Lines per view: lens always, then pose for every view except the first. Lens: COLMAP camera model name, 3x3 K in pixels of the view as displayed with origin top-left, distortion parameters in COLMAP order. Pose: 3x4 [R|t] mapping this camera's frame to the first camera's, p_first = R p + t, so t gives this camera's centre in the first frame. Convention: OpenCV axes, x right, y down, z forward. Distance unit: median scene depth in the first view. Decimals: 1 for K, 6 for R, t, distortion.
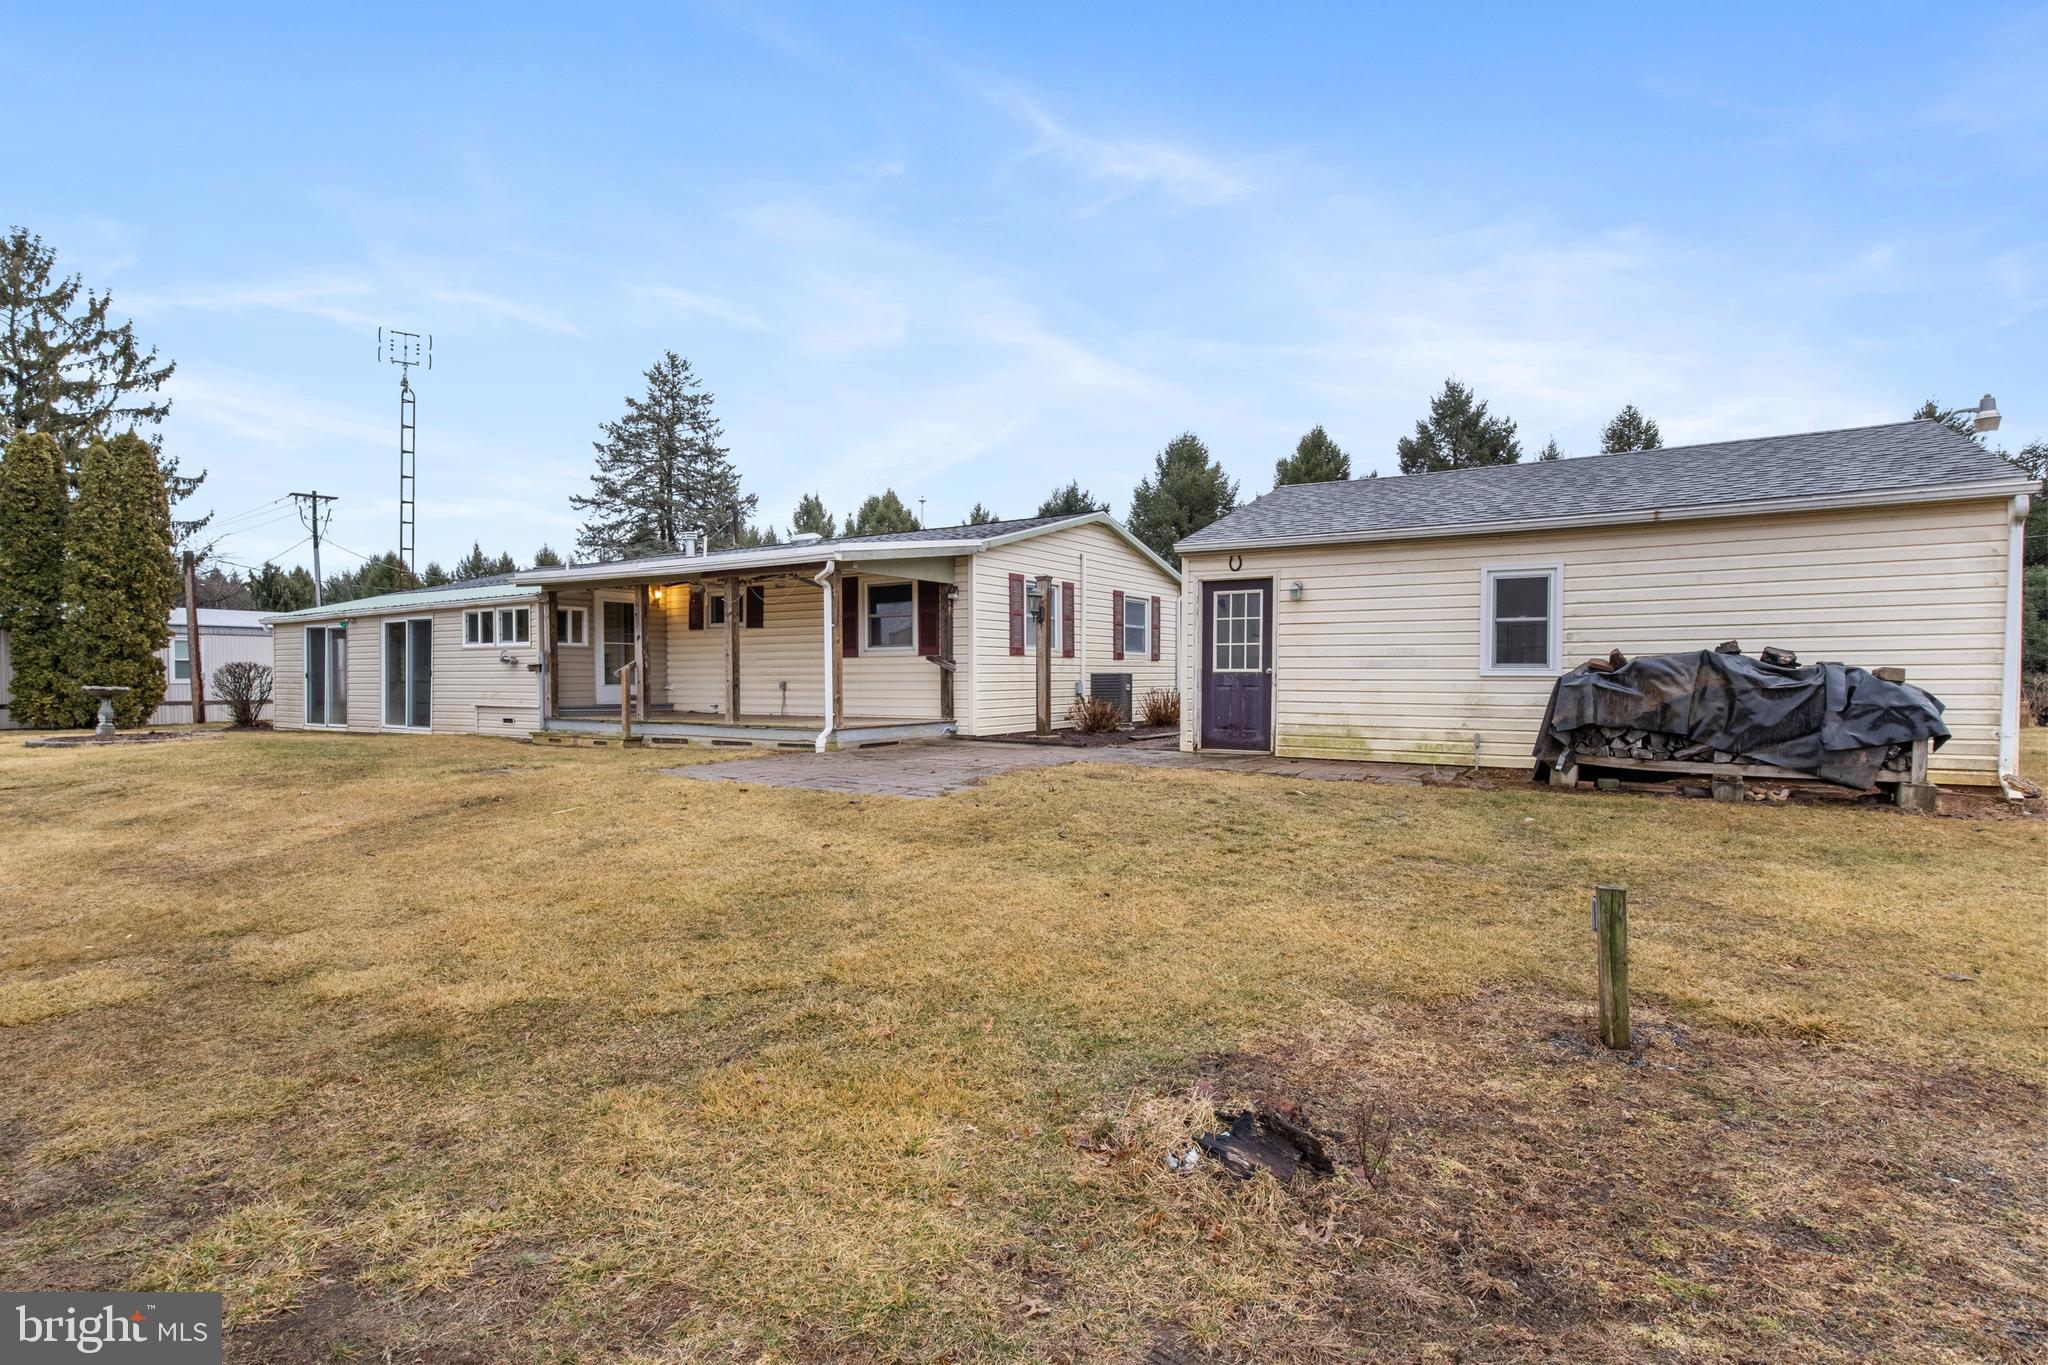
lens RADIAL K [[1052.9, 0, 1024.2], [0, 1052.9, 688.2], [0, 0, 1]] dist [0.000722, 0.000114]
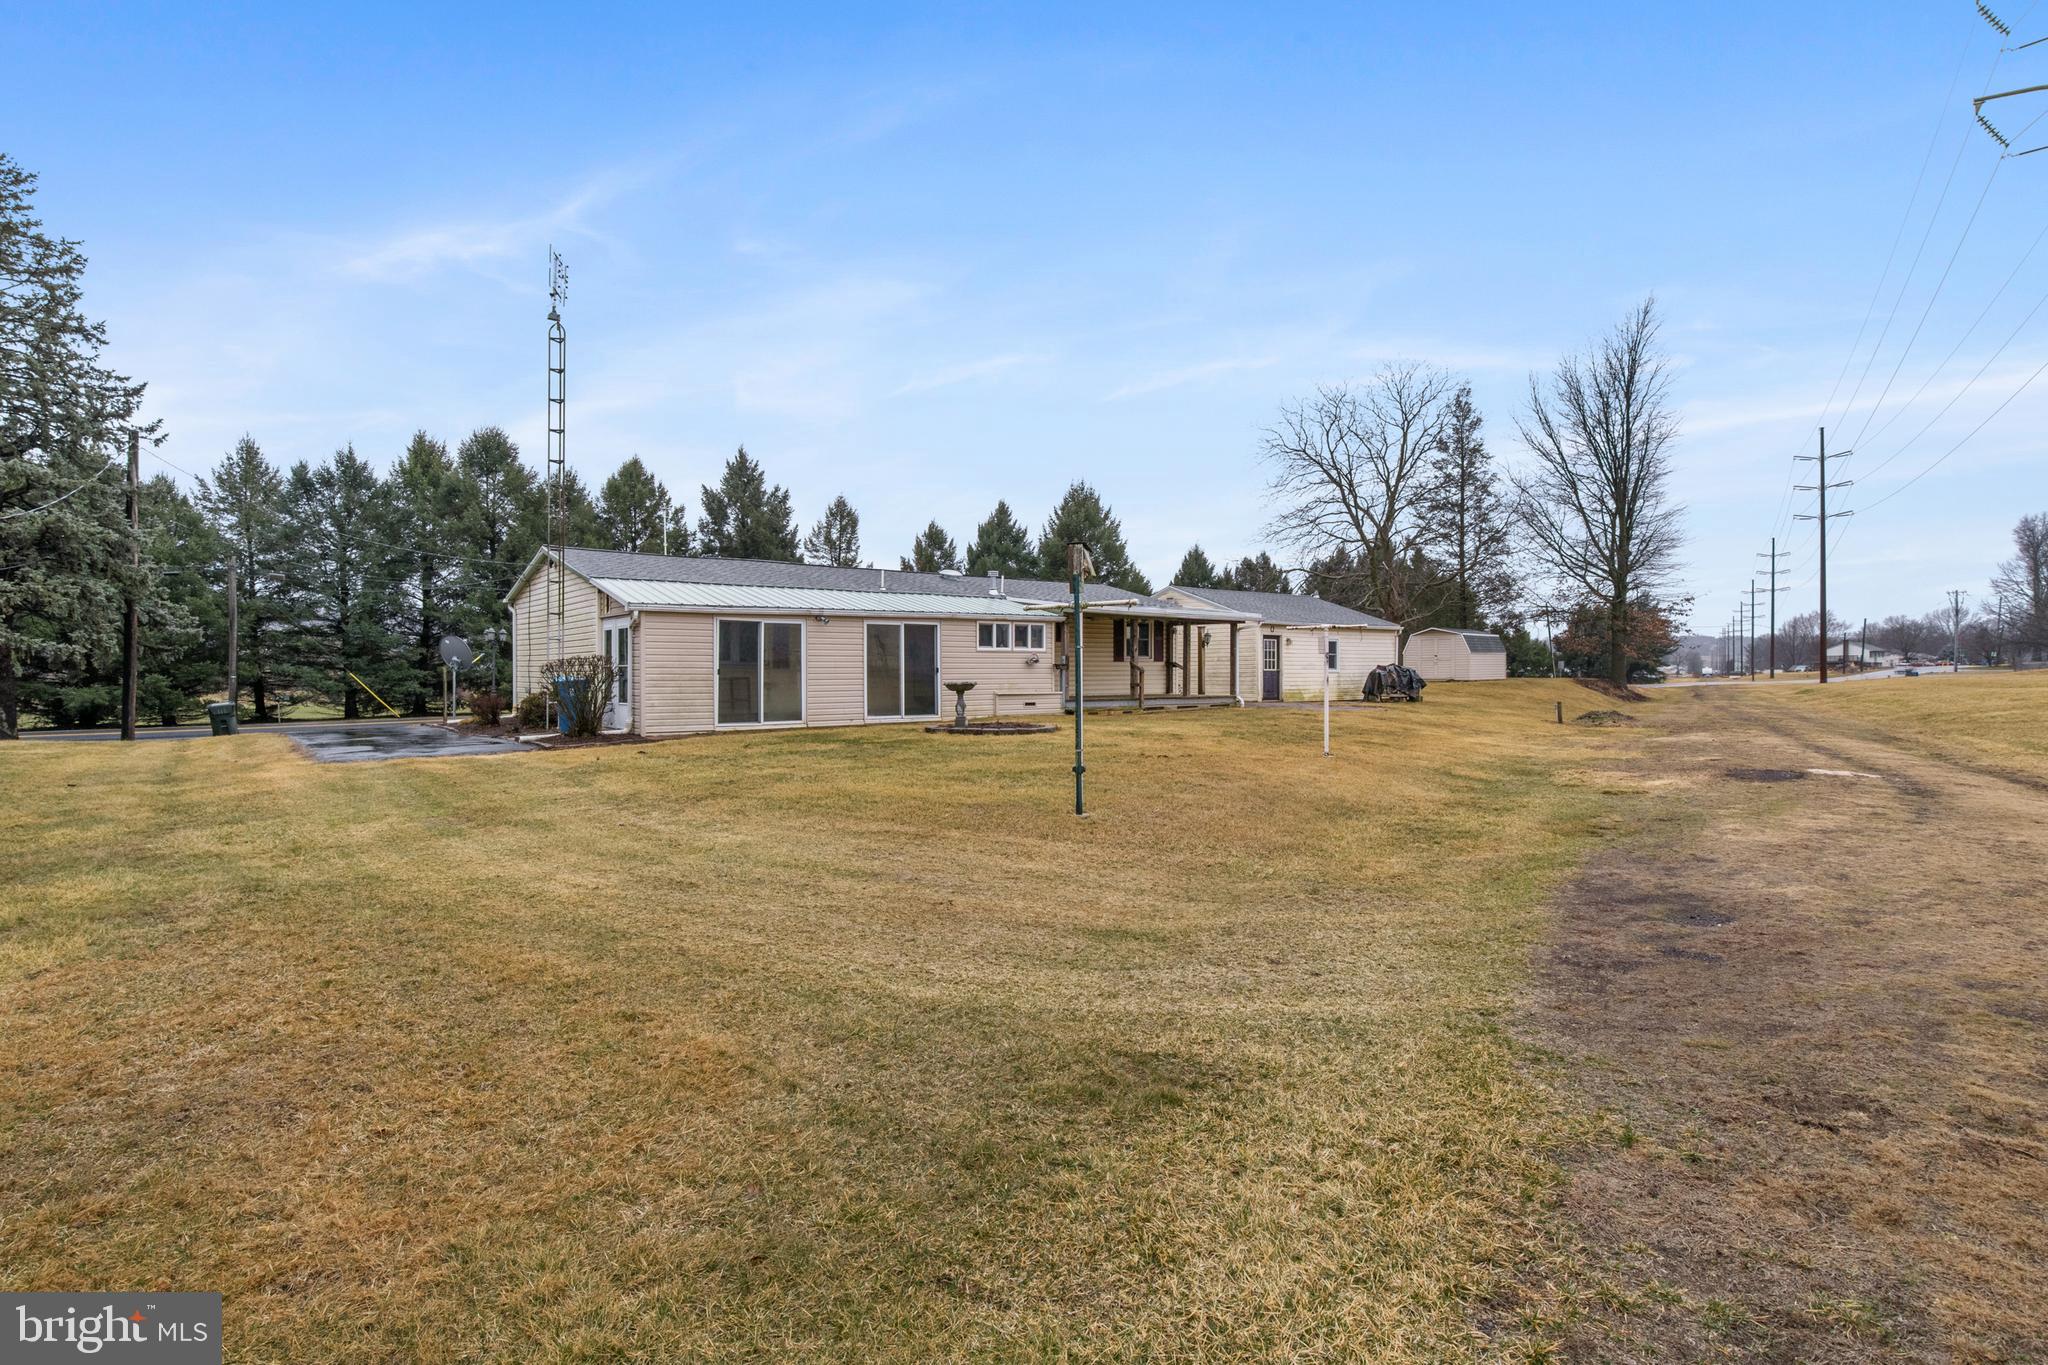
lens RADIAL K [[1052.9, 0, 1025.0], [0, 1052.9, 671.6], [0, 0, 1]] dist [0.000722, 0.000114]
pose [[0.300419, -0.003338, 0.953802, -1.859653], [0.008010, 0.999967, 0.000976, -0.013823], [-0.953774, 0.007347, 0.300436, 0.590045]]
